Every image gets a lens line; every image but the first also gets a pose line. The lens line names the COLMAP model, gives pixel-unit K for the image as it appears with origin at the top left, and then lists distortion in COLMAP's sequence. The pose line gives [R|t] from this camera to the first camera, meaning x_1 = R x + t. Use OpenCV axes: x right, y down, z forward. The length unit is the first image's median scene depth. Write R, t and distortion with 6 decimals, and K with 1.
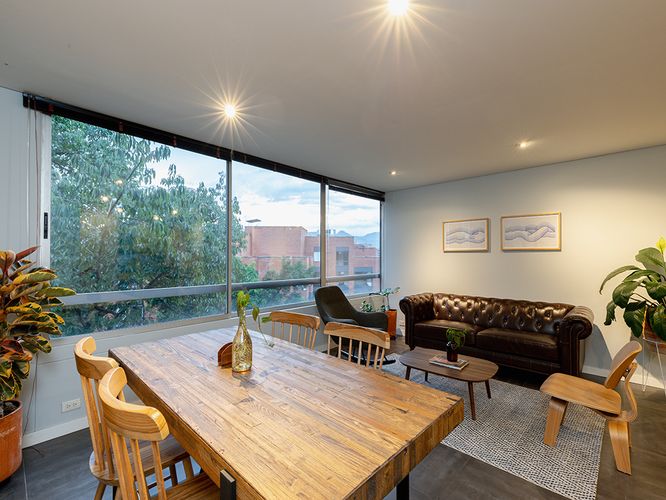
lens RADIAL K [[296.3, 0, 336.1], [0, 296.3, 256.2], [0, 0, 1]] dist [0.002420, -0.000369]
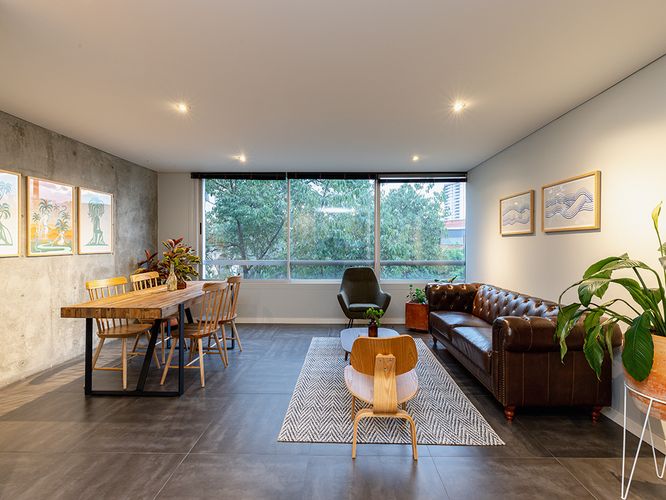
lens RADIAL K [[296.3, 0, 335.7], [0, 296.3, 248.4], [0, 0, 1]] dist [0.002420, -0.000369]
pose [[0.662366, 0.006097, -0.749156, 0.752840], [0.004051, 0.999923, 0.011720, 0.009530], [0.749170, -0.010798, 0.662290, 0.123948]]
